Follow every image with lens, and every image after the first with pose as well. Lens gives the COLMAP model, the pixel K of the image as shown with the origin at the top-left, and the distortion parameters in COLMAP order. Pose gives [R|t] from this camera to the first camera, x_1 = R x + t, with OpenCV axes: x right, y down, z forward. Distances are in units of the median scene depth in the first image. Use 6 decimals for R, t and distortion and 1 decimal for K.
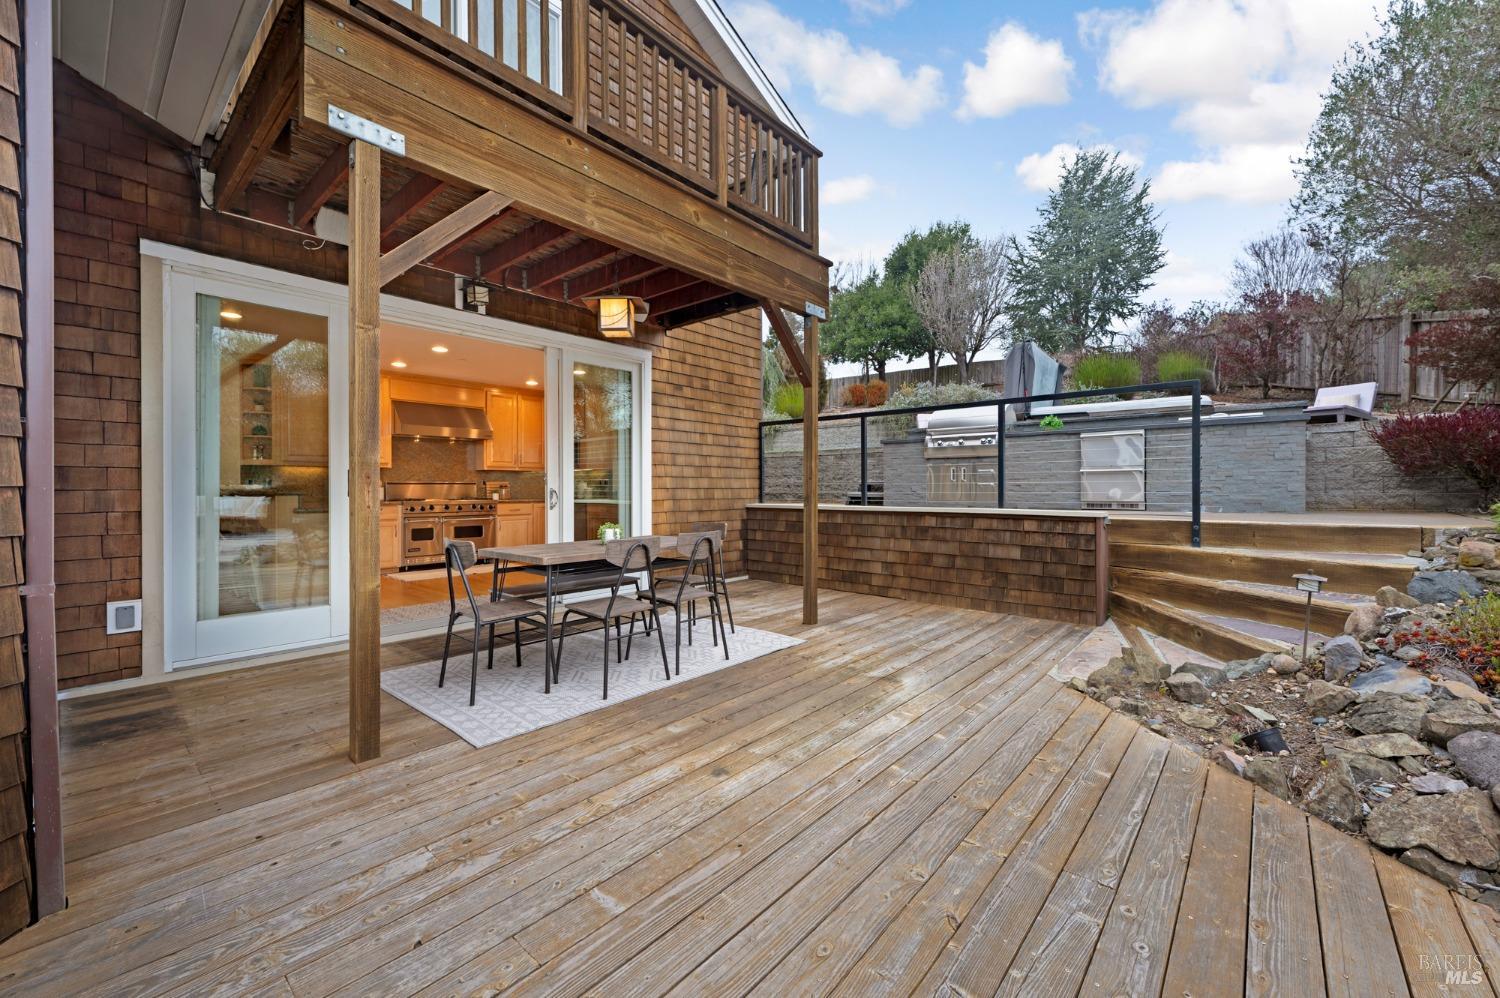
lens RADIAL K [[594.3, 0, 760.3], [0, 594.3, 486.4], [0, 0, 1]] dist [-0.000385, -0.000060]
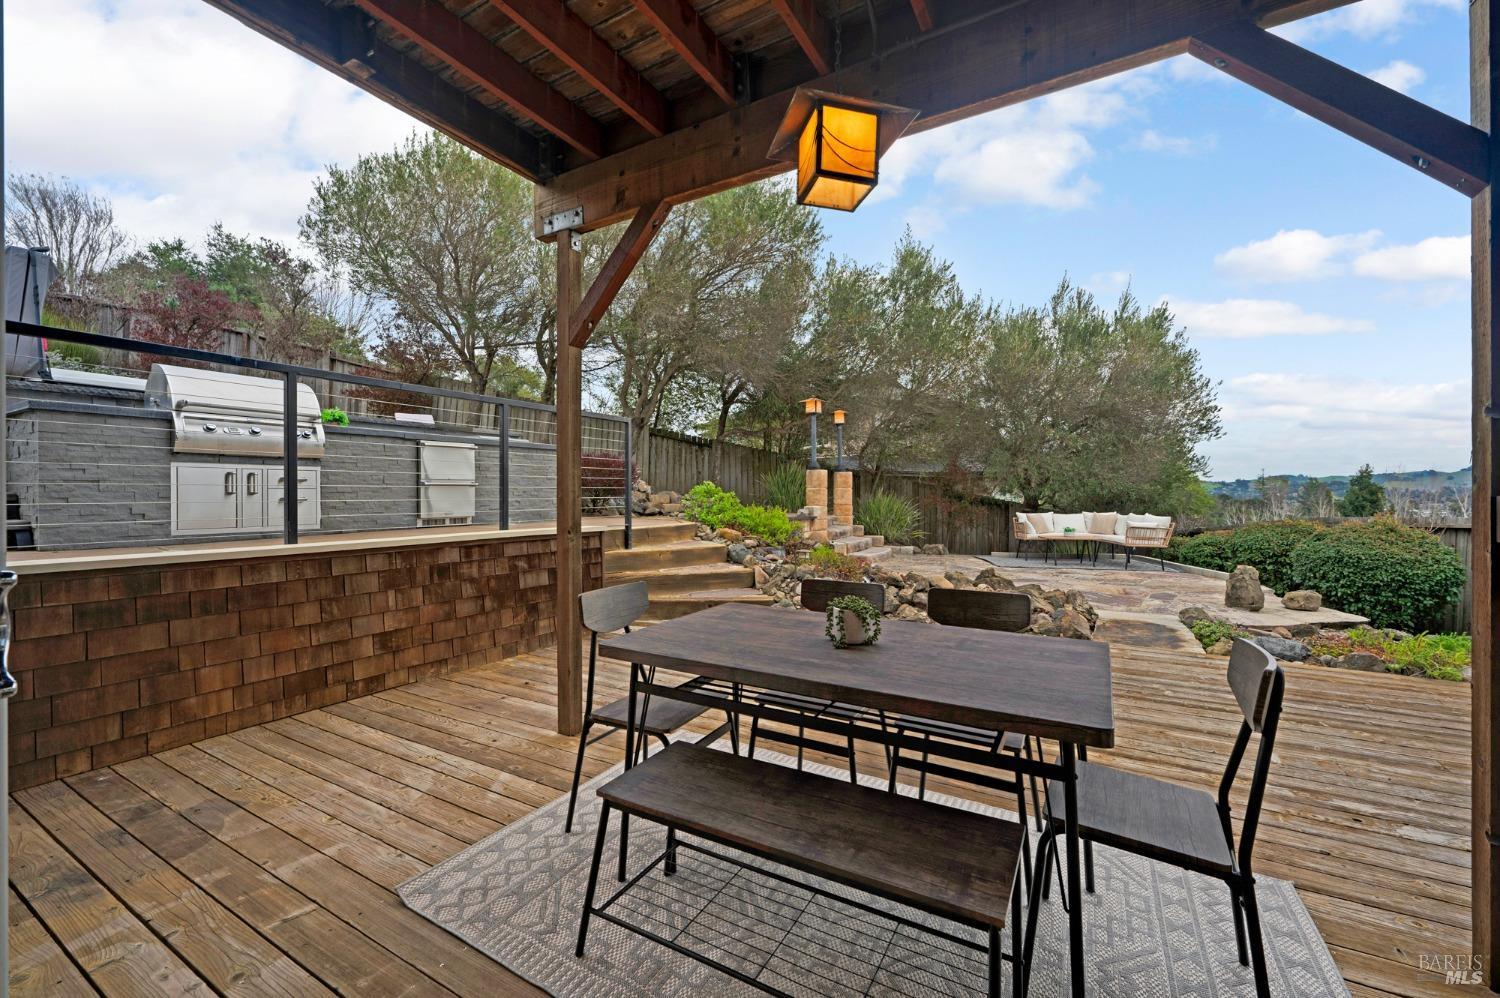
lens RADIAL K [[607.0, 0, 743.1], [0, 607.0, 496.3], [0, 0, 1]] dist [-0.001782, 0.001474]
pose [[-0.171297, -0.003861, 0.985212, -0.447212], [-0.001763, 0.999992, 0.003612, -0.012525], [-0.985218, -0.001118, -0.171302, 0.742137]]
